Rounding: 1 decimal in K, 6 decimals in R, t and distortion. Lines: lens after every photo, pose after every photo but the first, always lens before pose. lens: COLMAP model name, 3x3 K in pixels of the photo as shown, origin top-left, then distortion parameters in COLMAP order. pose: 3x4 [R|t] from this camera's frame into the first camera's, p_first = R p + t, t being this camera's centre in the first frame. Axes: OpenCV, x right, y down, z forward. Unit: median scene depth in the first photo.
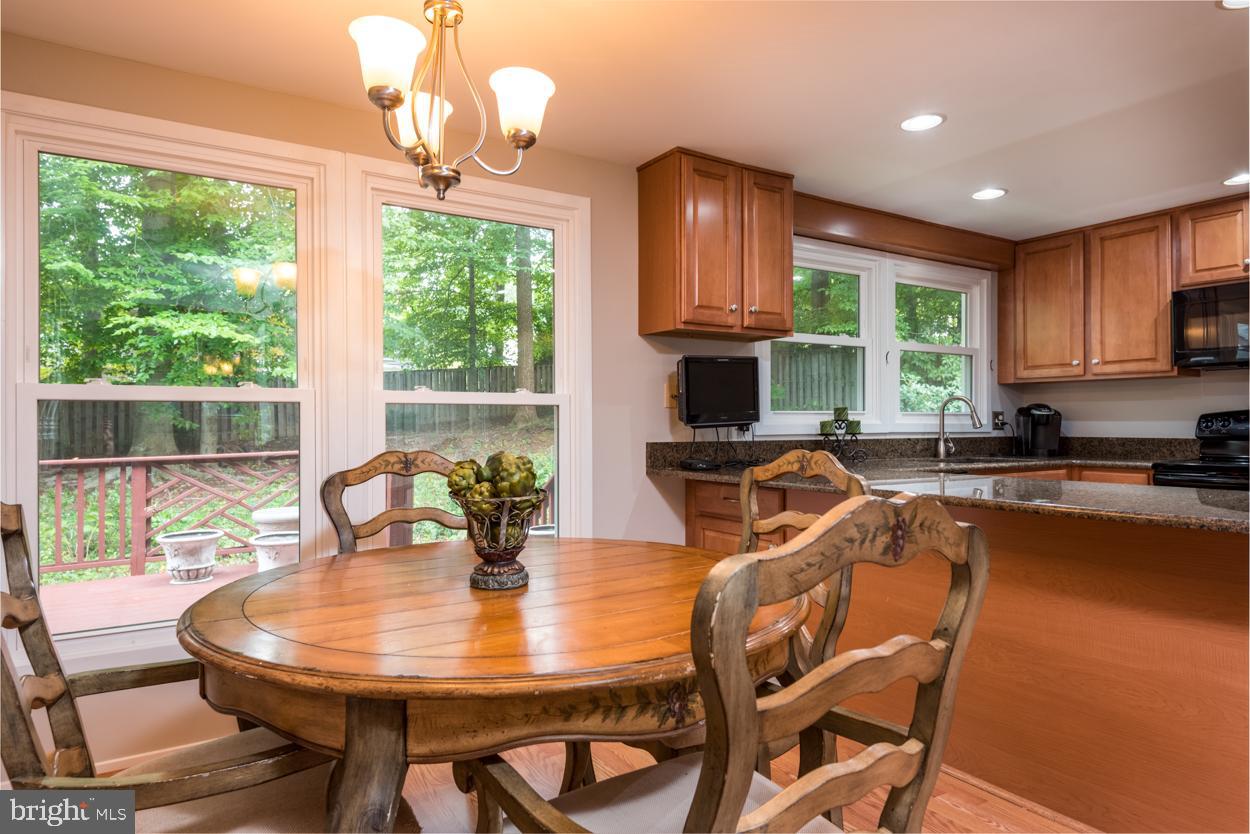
lens RADIAL K [[746.3, 0, 625.9], [0, 746.3, 415.3], [0, 0, 1]] dist [0.000871, -0.000783]
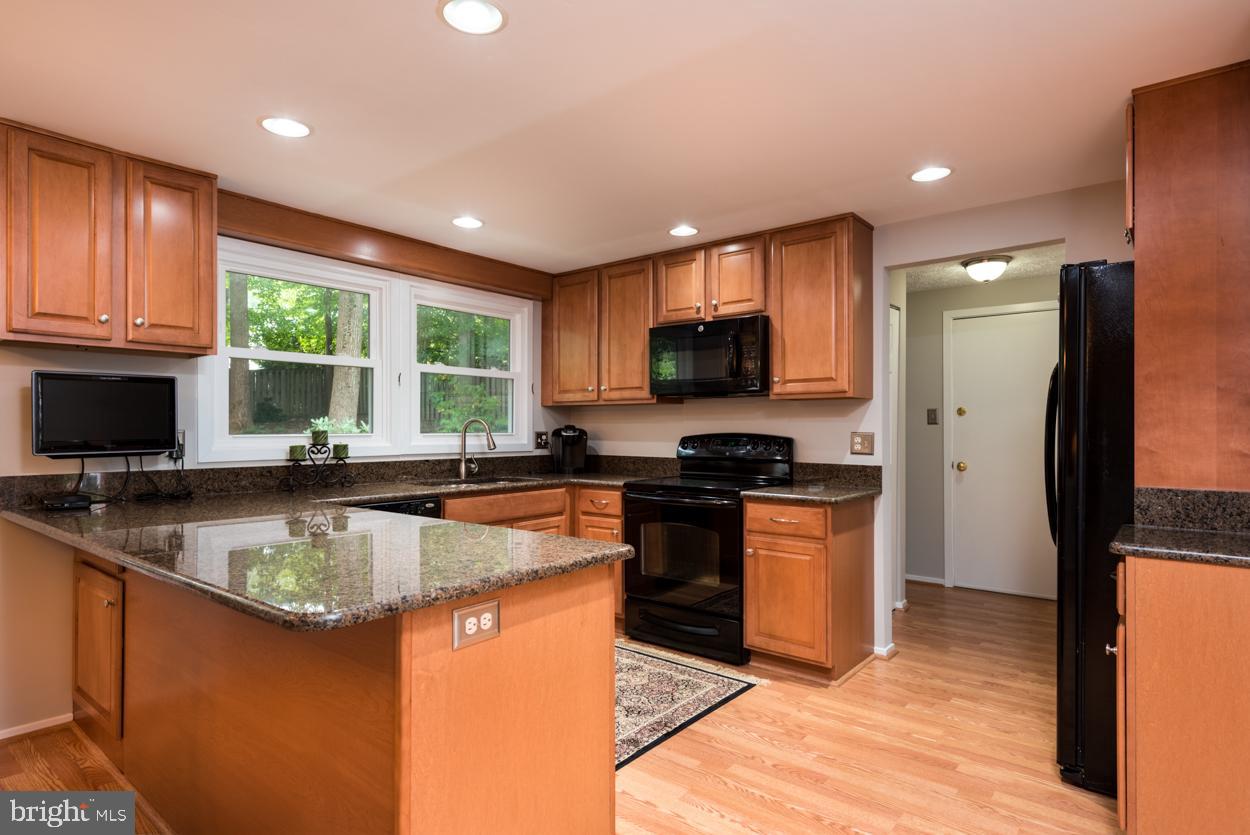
lens RADIAL K [[669.8, 0, 635.1], [0, 669.8, 415.5], [0, 0, 1]] dist [0.012924, -0.002054]
pose [[0.945445, 0.009966, 0.325630, 0.356720], [-0.006433, 0.999908, -0.011925, -0.020499], [-0.325719, 0.009179, 0.945422, 0.053035]]
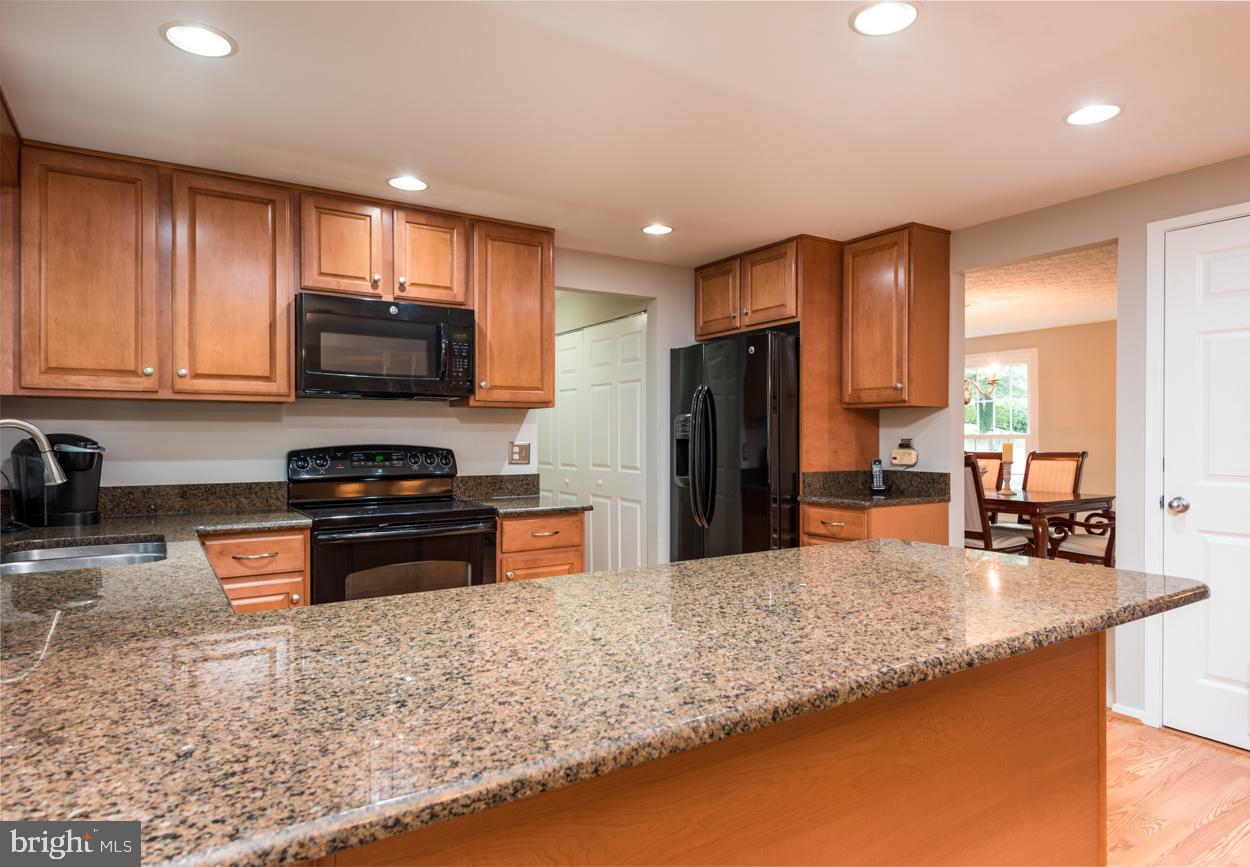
lens RADIAL K [[719.9, 0, 628.9], [0, 719.9, 432.0], [0, 0, 1]] dist [-0.003871, -0.000491]
pose [[-0.025579, 0.014007, 0.999575, -0.013199], [-0.003539, 0.999894, -0.014102, -0.011858], [-0.999667, -0.003898, -0.025527, 0.631834]]
